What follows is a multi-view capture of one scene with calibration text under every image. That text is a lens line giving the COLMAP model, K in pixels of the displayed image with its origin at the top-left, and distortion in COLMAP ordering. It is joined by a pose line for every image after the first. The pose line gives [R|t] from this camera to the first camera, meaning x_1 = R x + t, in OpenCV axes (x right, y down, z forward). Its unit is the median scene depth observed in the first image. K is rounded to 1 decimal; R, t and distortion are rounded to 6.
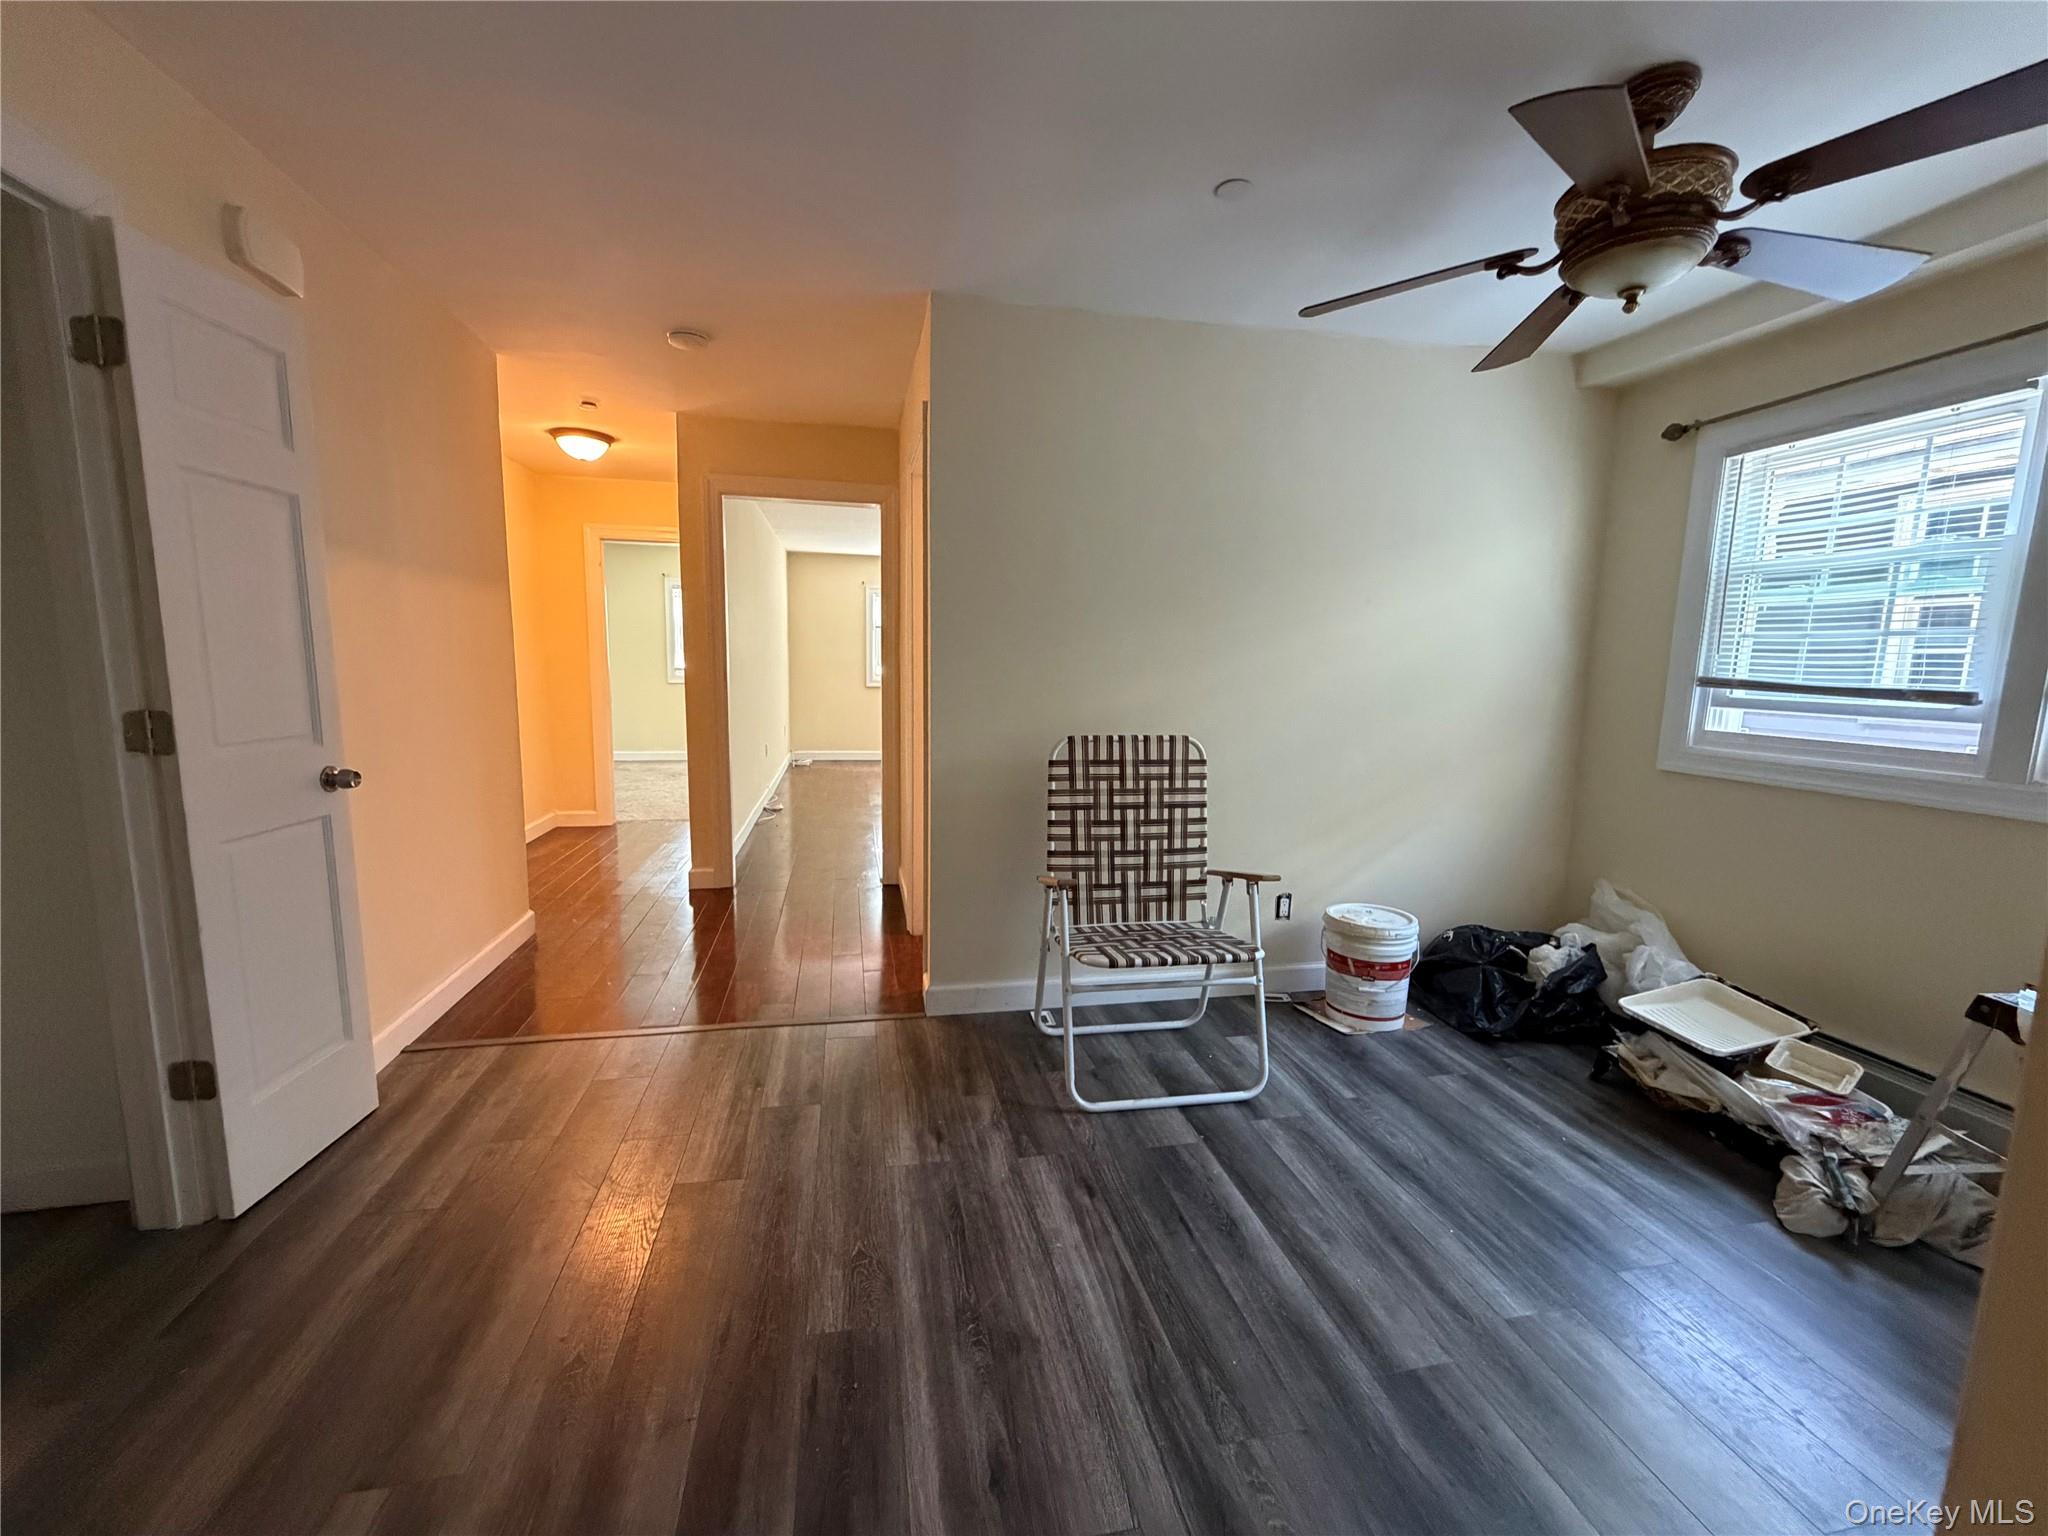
lens RADIAL K [[817.7, 0, 1011.0], [0, 817.7, 770.6], [0, 0, 1]] dist [-0.001006, -0.000166]
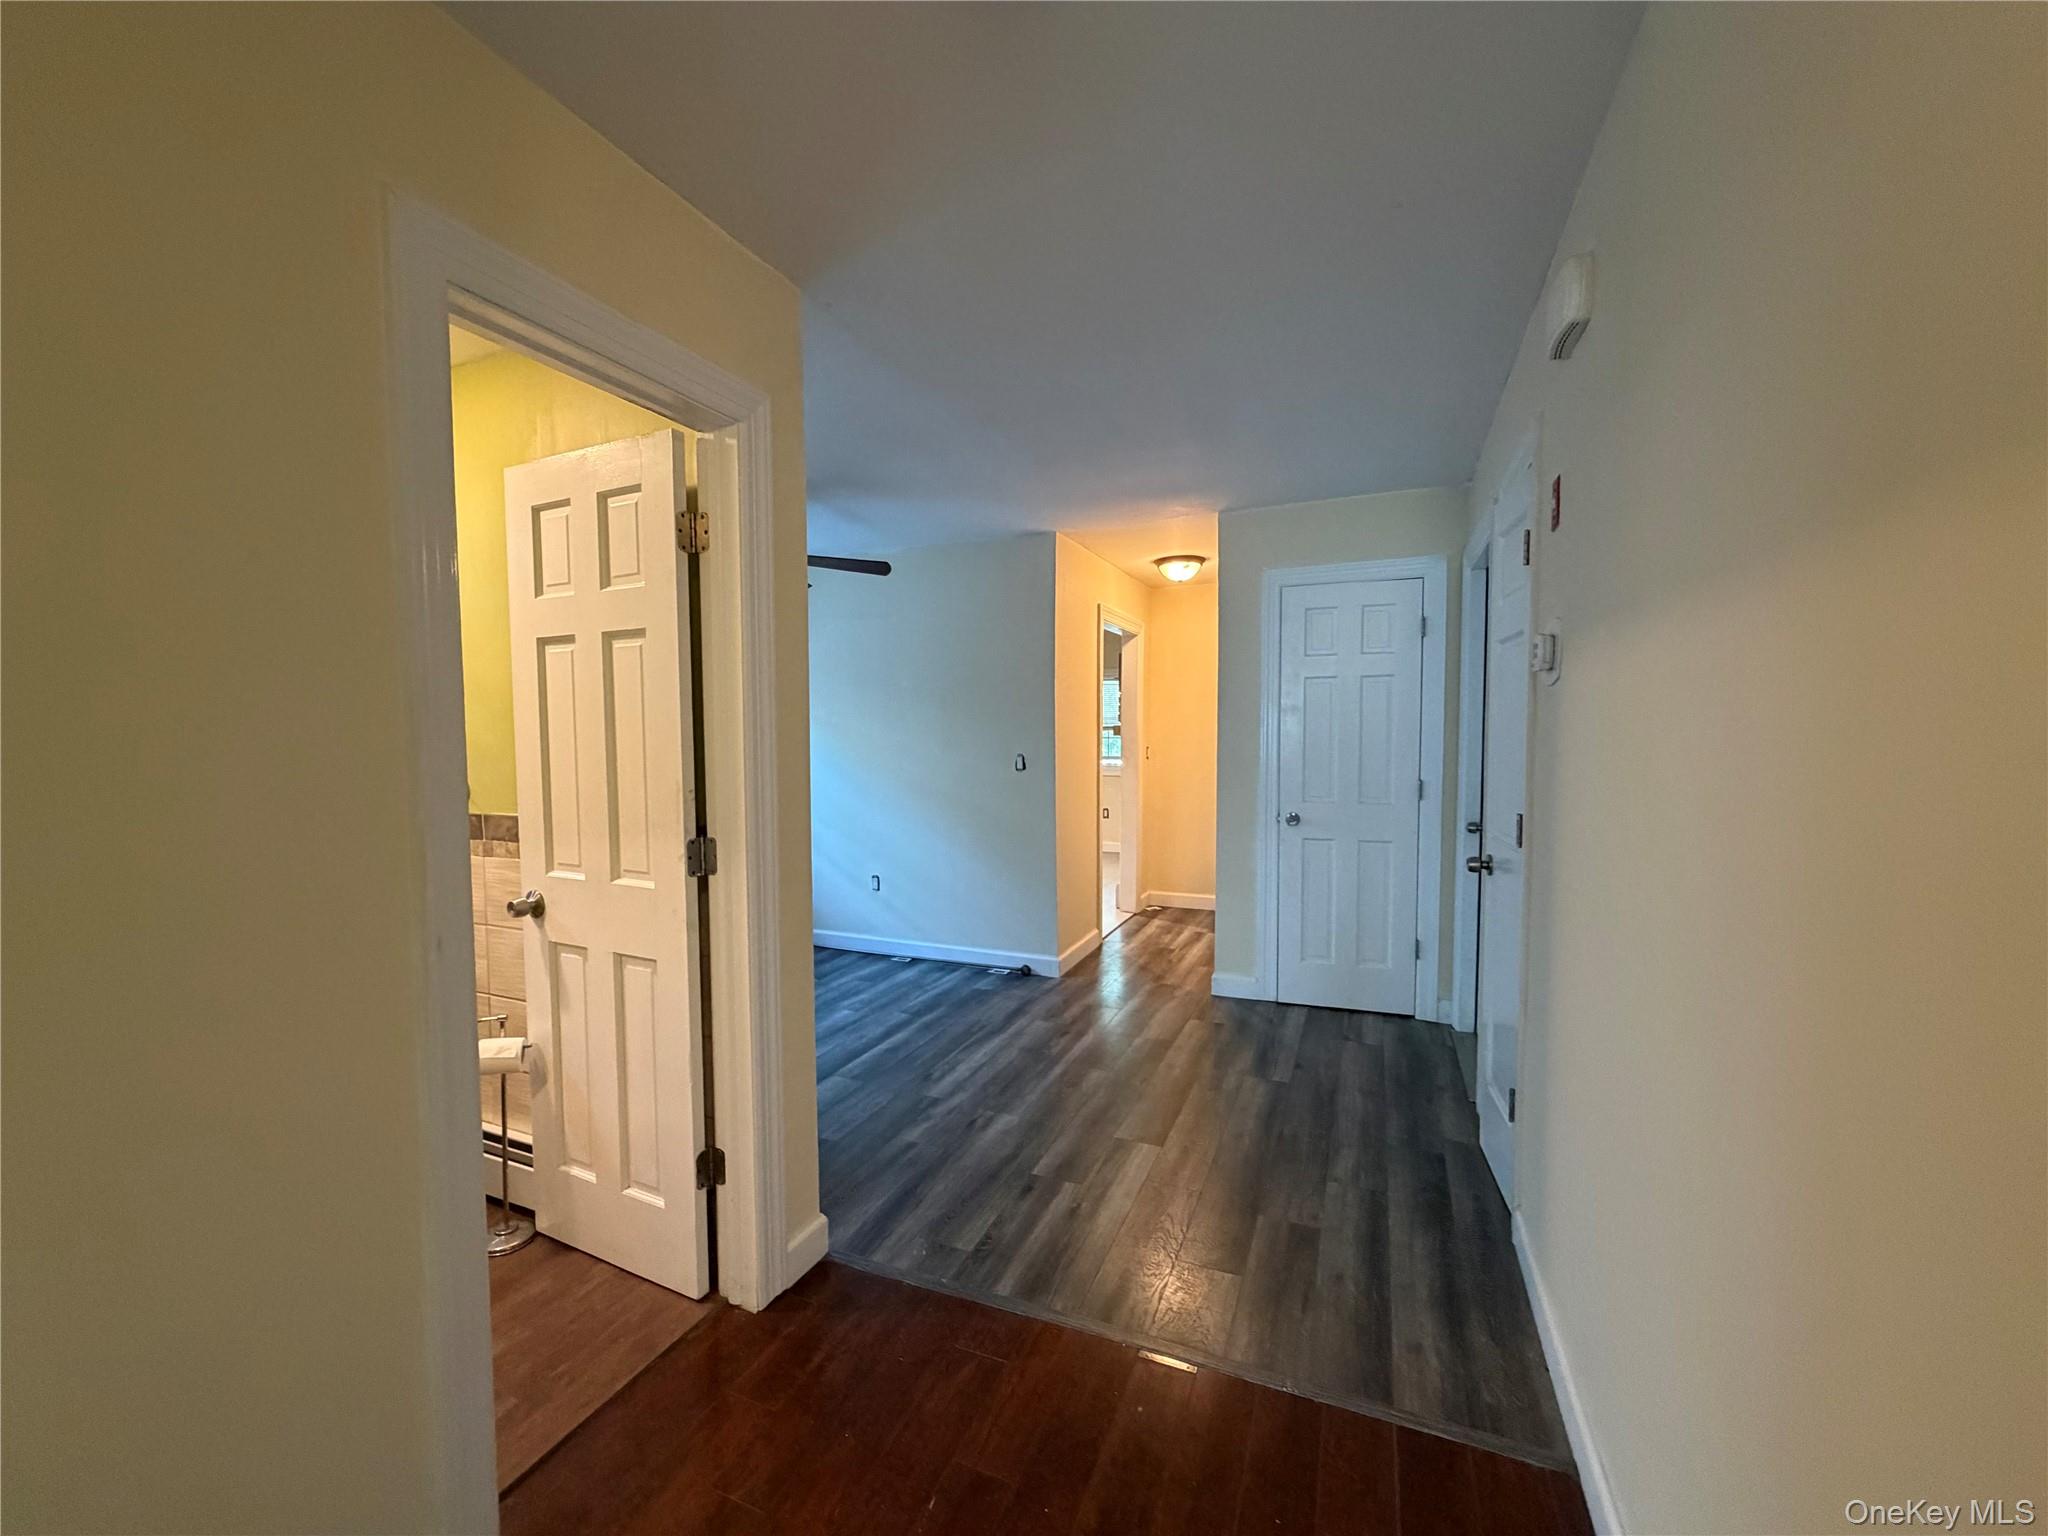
lens RADIAL K [[817.7, 0, 1009.0], [0, 817.7, 770.5], [0, 0, 1]] dist [-0.001006, -0.000166]
pose [[-0.816776, -0.037600, 0.575728, -0.980125], [0.074965, 0.982499, 0.170518, -0.366047], [-0.572063, 0.182434, -0.799663, 2.155185]]
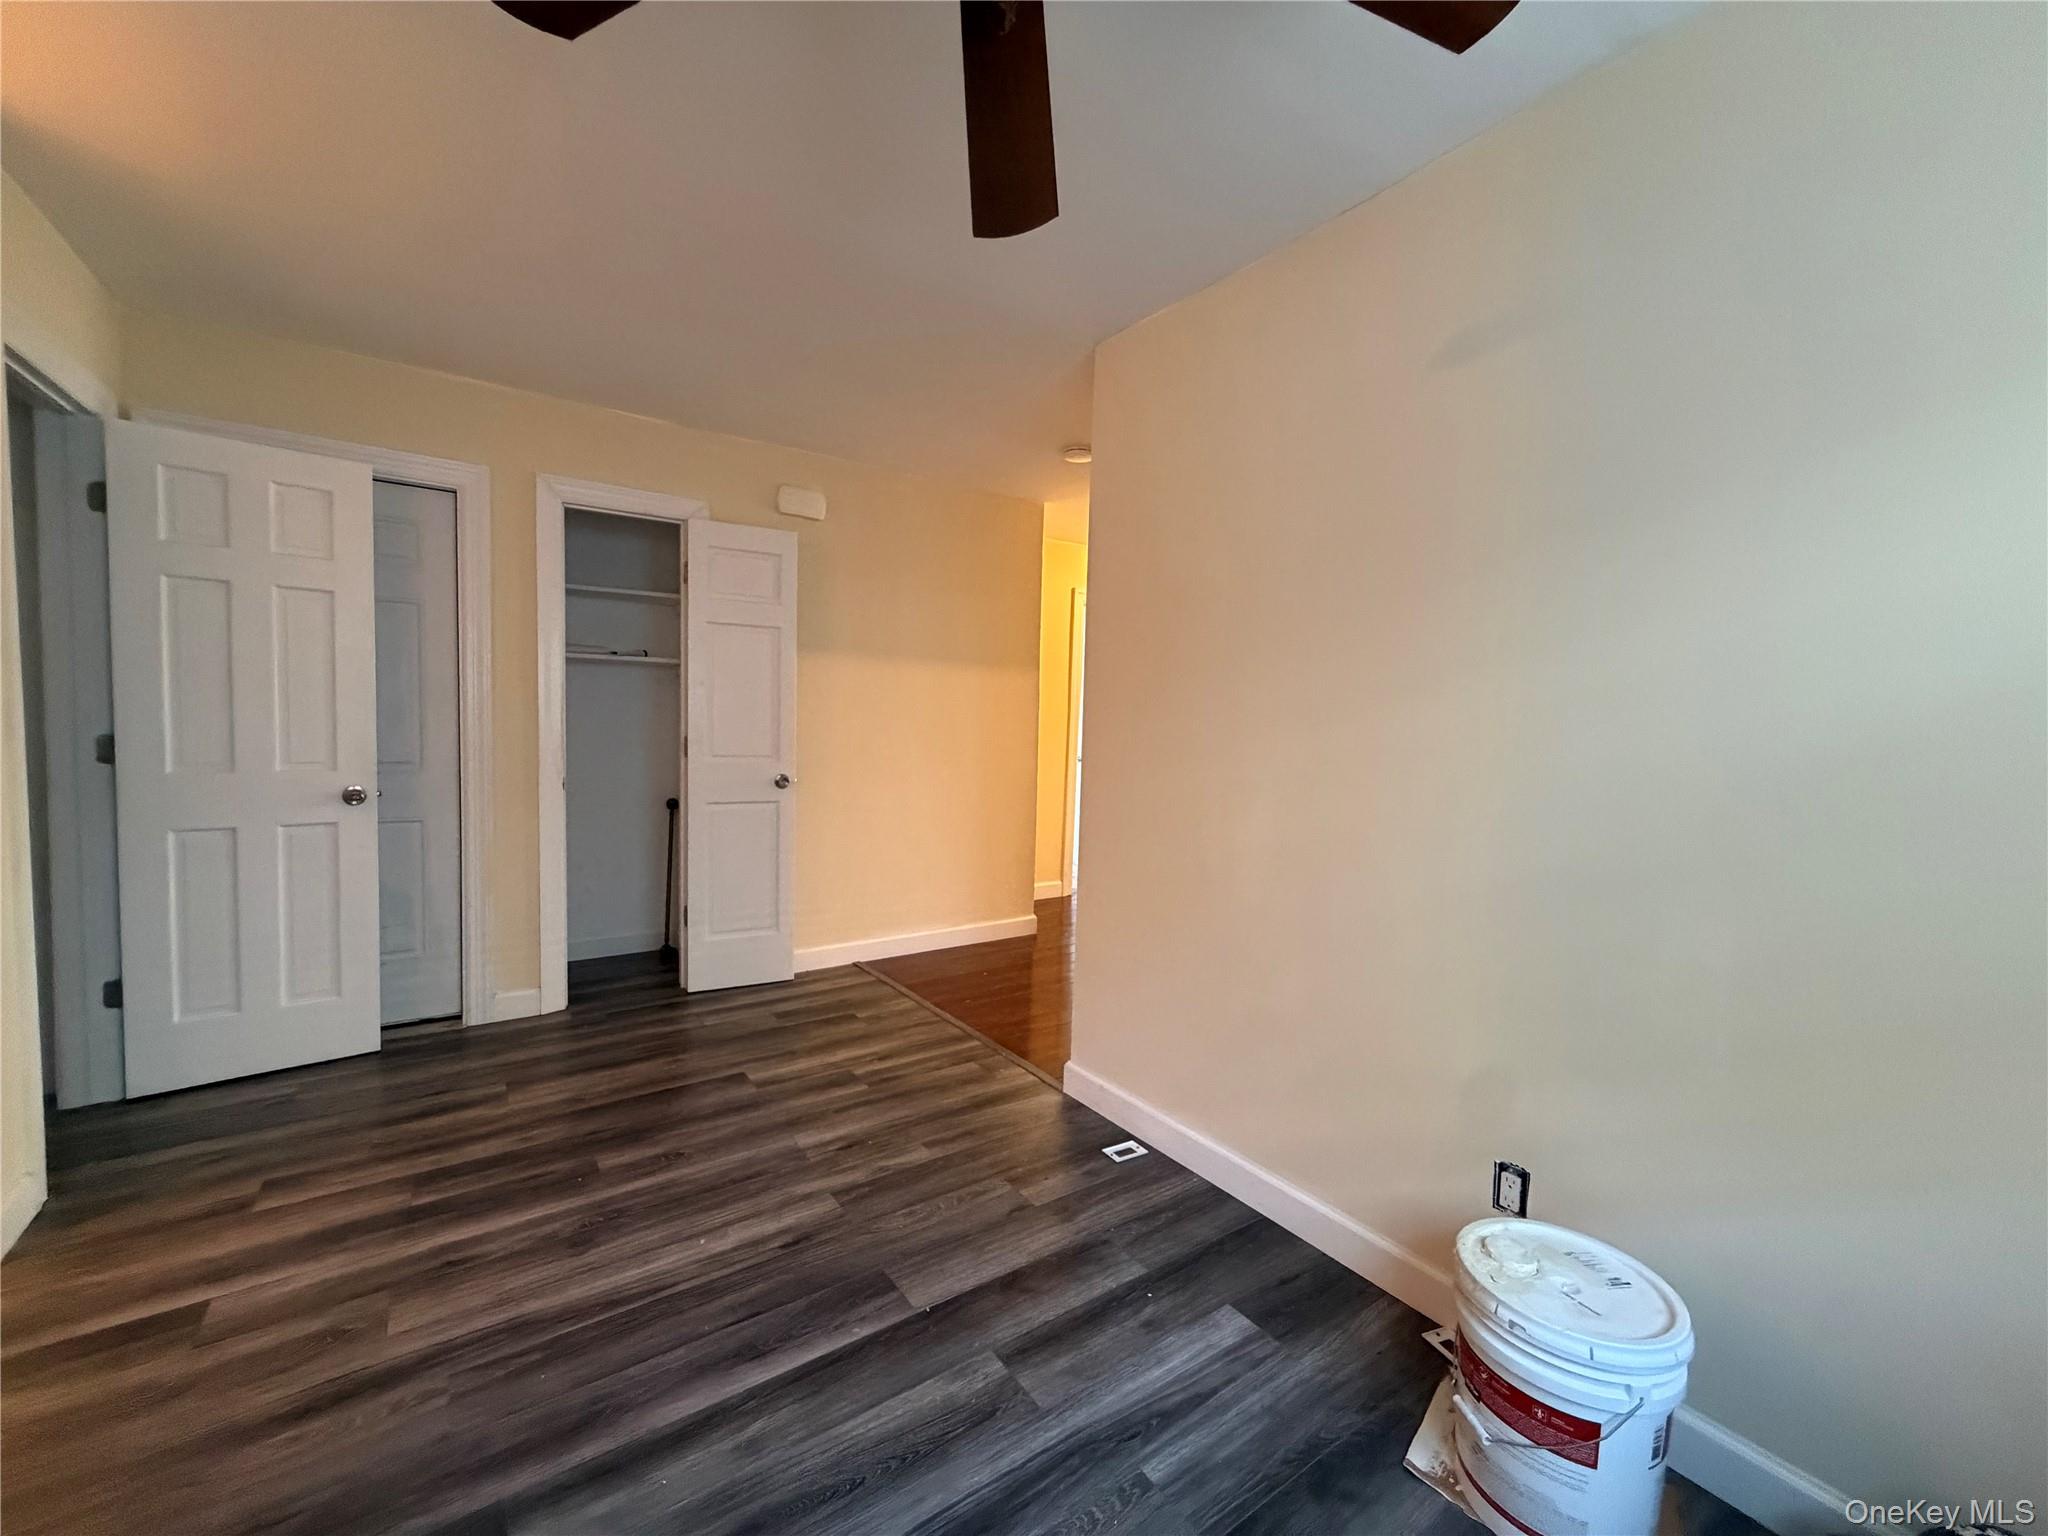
lens RADIAL K [[817.7, 0, 1011.4], [0, 817.7, 761.7], [0, 0, 1]] dist [-0.001006, -0.000166]
pose [[0.403244, 0.037034, -0.914343, 1.084350], [-0.143747, 0.989340, -0.023324, -0.065806], [0.903732, 0.140839, 0.404269, 0.781899]]
